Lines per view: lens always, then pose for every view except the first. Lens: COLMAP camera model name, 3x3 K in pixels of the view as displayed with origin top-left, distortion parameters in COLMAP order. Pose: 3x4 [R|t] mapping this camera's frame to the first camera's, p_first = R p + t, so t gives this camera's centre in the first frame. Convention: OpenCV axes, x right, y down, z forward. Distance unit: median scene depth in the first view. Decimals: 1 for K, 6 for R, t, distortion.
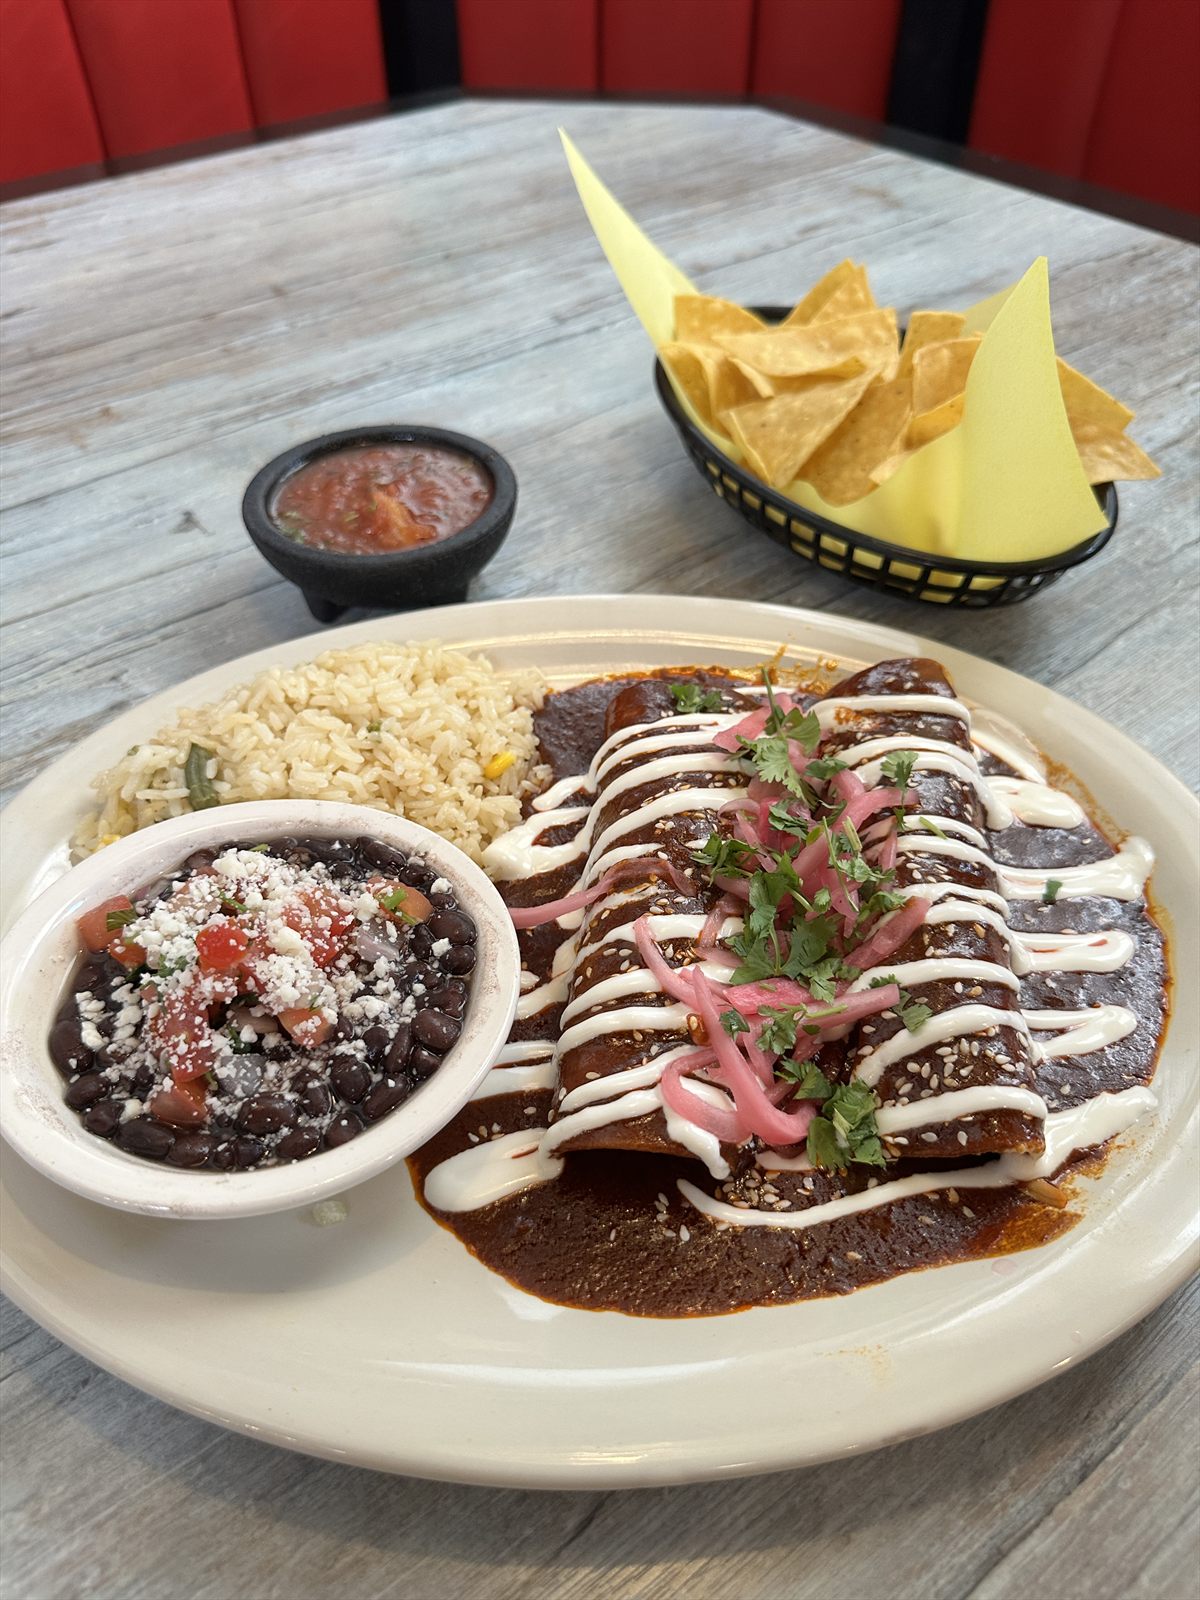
lens RADIAL K [[1171.9, 0, 600.0], [0, 1171.9, 800.0], [0, 0, 1]] dist [-0.021729, -0.004937]
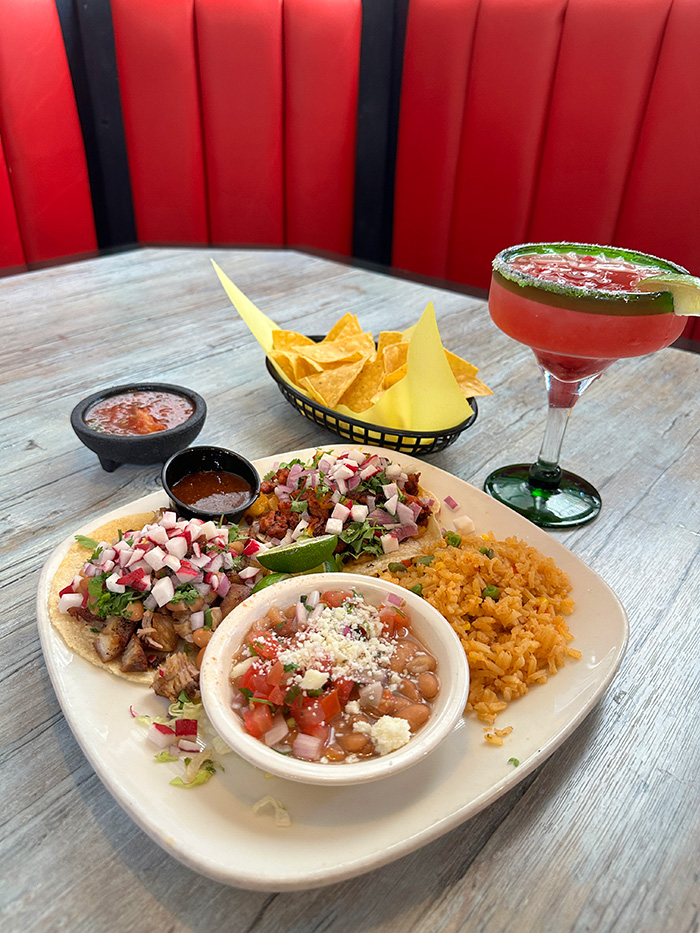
lens RADIAL K [[737.9, 0, 350.0], [0, 737.9, 466.5], [0, 0, 1]] dist [0.078123, -0.129673]
pose [[0.976199, -0.066554, 0.206412, -0.097722], [0.116446, 0.963773, -0.239964, 0.161874], [-0.182964, 0.258288, 0.948584, -0.275199]]
